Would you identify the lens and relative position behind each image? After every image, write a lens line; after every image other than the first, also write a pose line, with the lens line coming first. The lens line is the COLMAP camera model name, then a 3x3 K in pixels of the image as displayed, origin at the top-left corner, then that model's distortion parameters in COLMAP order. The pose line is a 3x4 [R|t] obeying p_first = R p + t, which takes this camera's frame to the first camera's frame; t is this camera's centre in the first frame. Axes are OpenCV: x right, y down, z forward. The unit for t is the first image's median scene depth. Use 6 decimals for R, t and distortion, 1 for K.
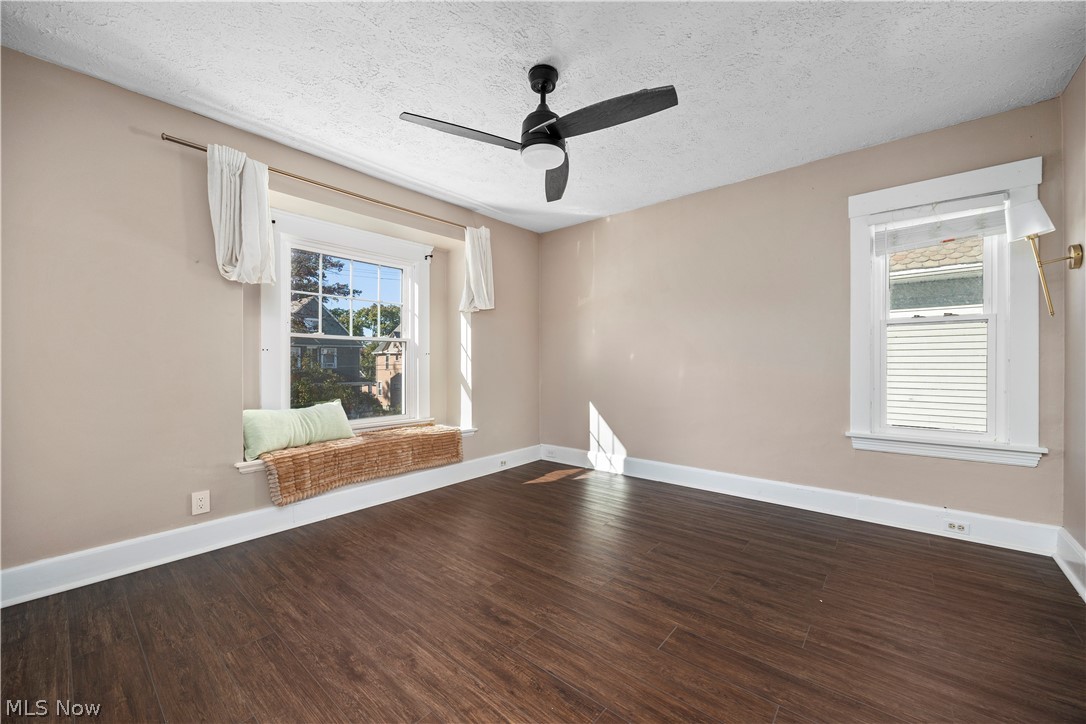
lens RADIAL K [[422.2, 0, 542.9], [0, 422.2, 361.5], [0, 0, 1]] dist [-0.001611, 0.000090]
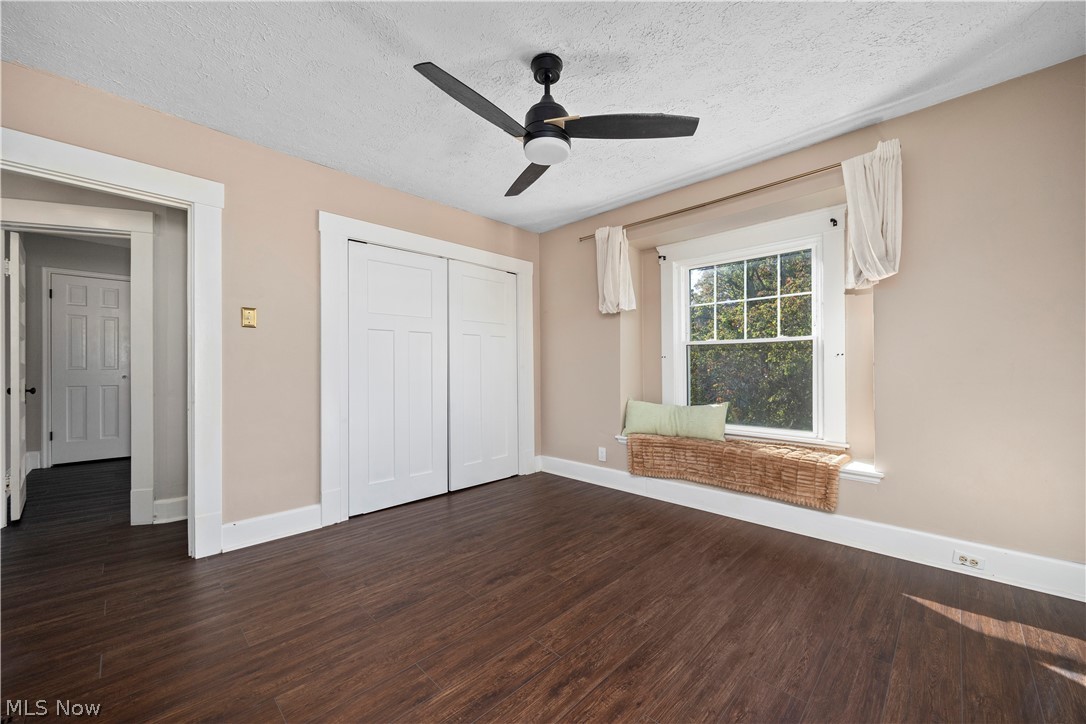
lens RADIAL K [[422.2, 0, 544.2], [0, 422.2, 365.4], [0, 0, 1]] dist [-0.001611, 0.000090]
pose [[-0.088335, -0.000870, -0.996090, 0.757648], [0.004621, 0.999989, -0.001283, -0.002645], [0.996080, -0.004716, -0.088330, 0.862068]]
